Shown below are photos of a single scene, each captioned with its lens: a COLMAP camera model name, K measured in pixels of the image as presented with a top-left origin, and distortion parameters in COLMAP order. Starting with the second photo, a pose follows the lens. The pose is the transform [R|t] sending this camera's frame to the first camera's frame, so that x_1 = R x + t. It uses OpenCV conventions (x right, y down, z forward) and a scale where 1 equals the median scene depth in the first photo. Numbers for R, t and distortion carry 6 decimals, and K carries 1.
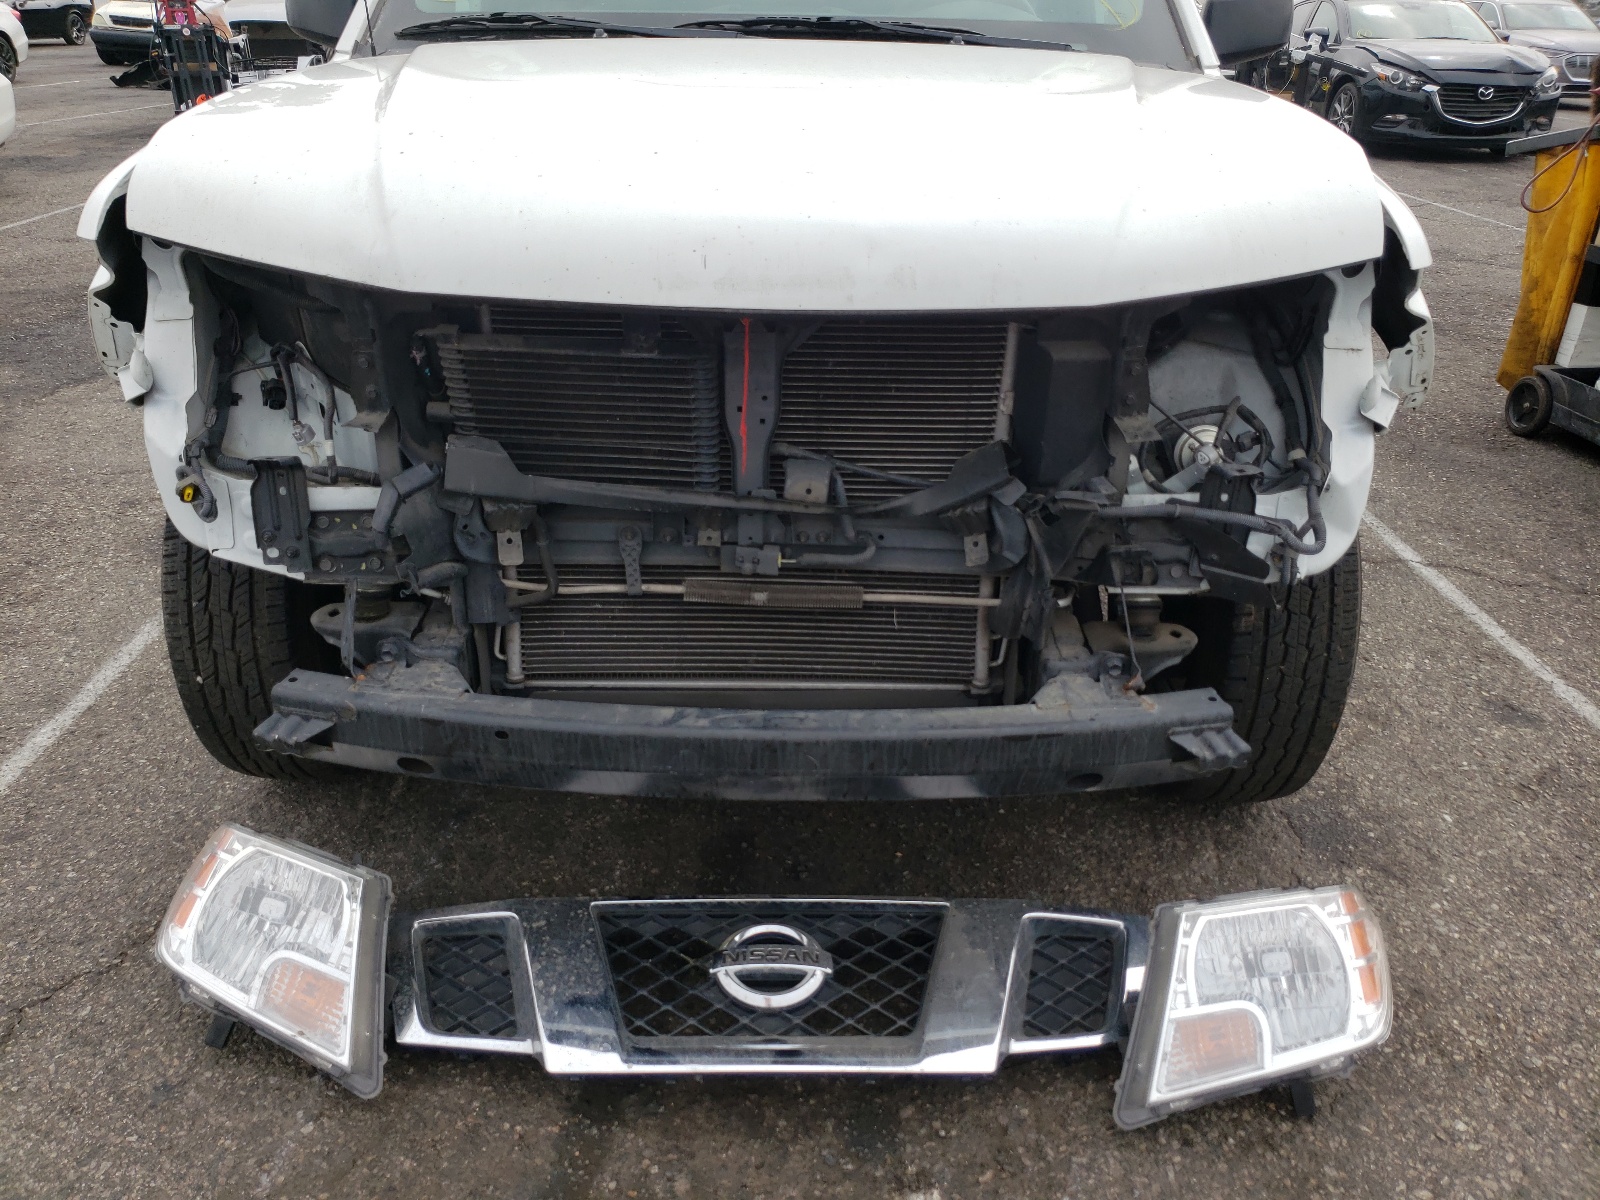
lens RADIAL K [[1207.4, 0, 800.0], [0, 1207.4, 600.0], [0, 0, 1]] dist [0.016635, 0.001424]
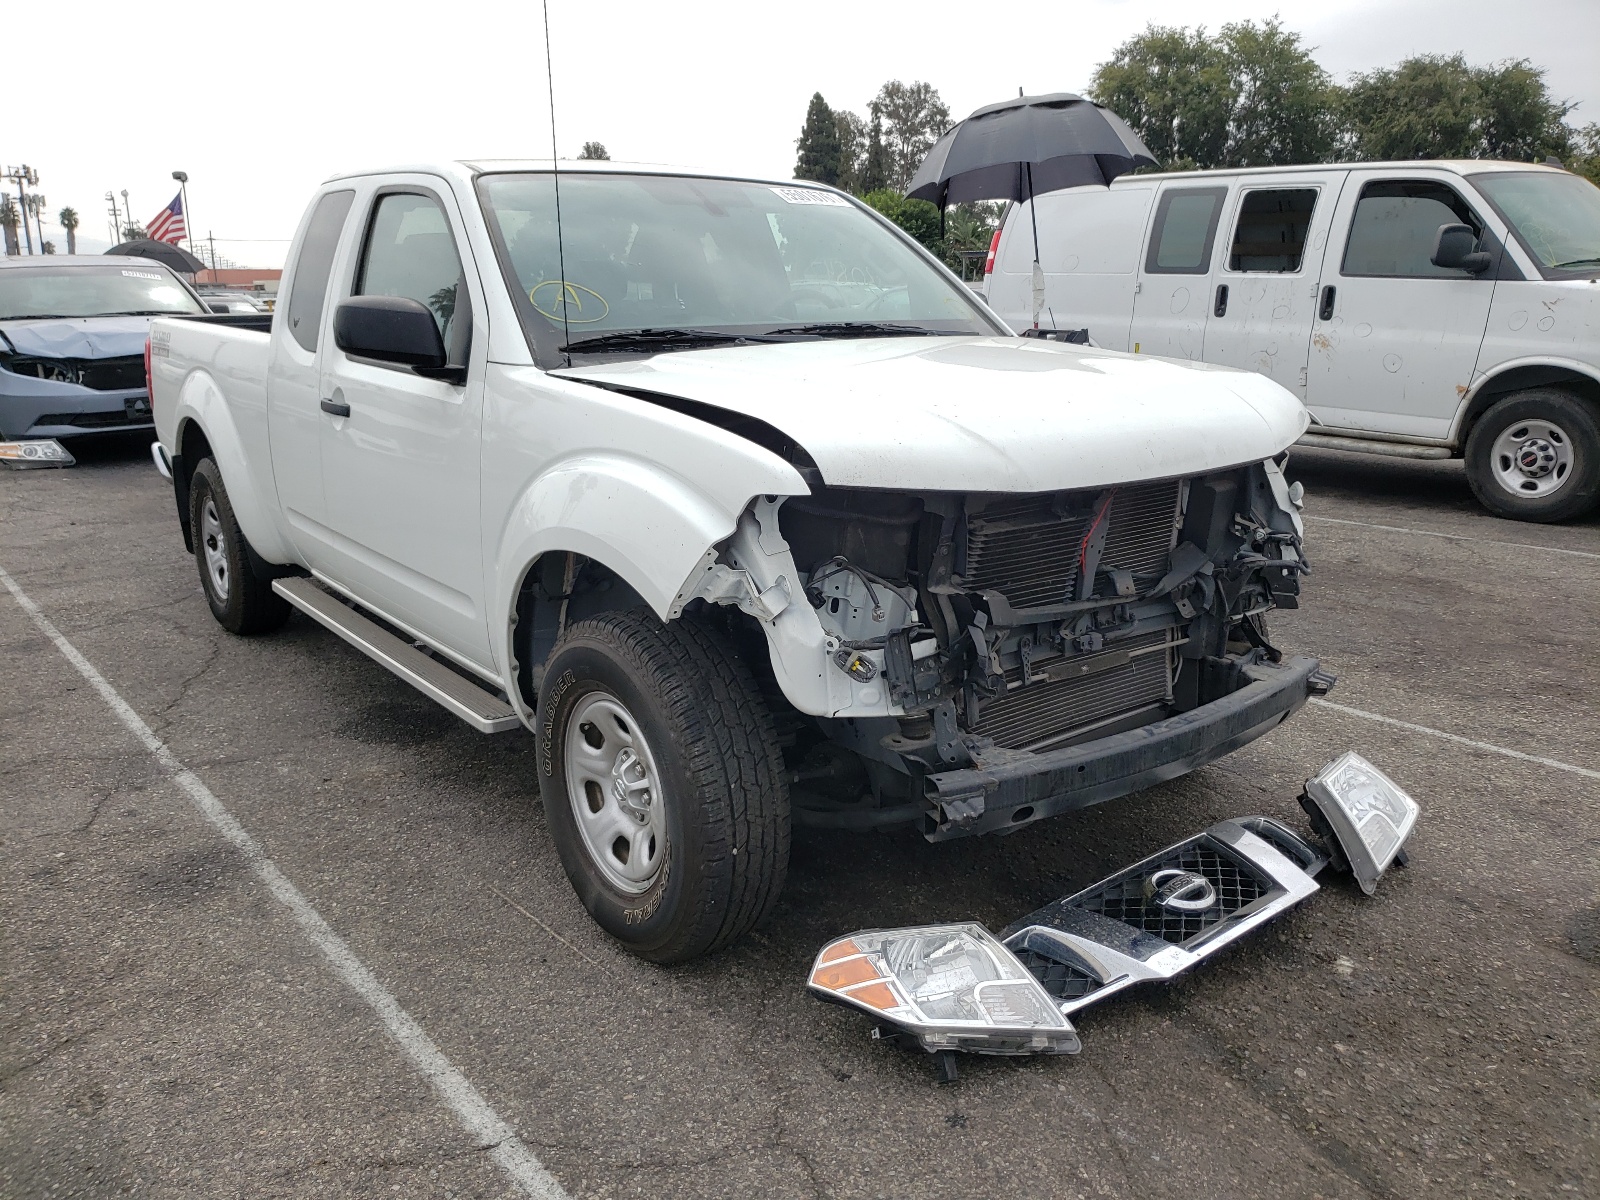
lens RADIAL K [[1207.4, 0, 800.0], [0, 1207.4, 600.0], [0, 0, 1]] dist [0.016635, 0.001424]
pose [[0.788425, -0.175803, 0.589474, -1.308896], [0.290490, 0.951114, -0.104874, -0.032405], [-0.542220, 0.253922, 0.800950, -0.078178]]
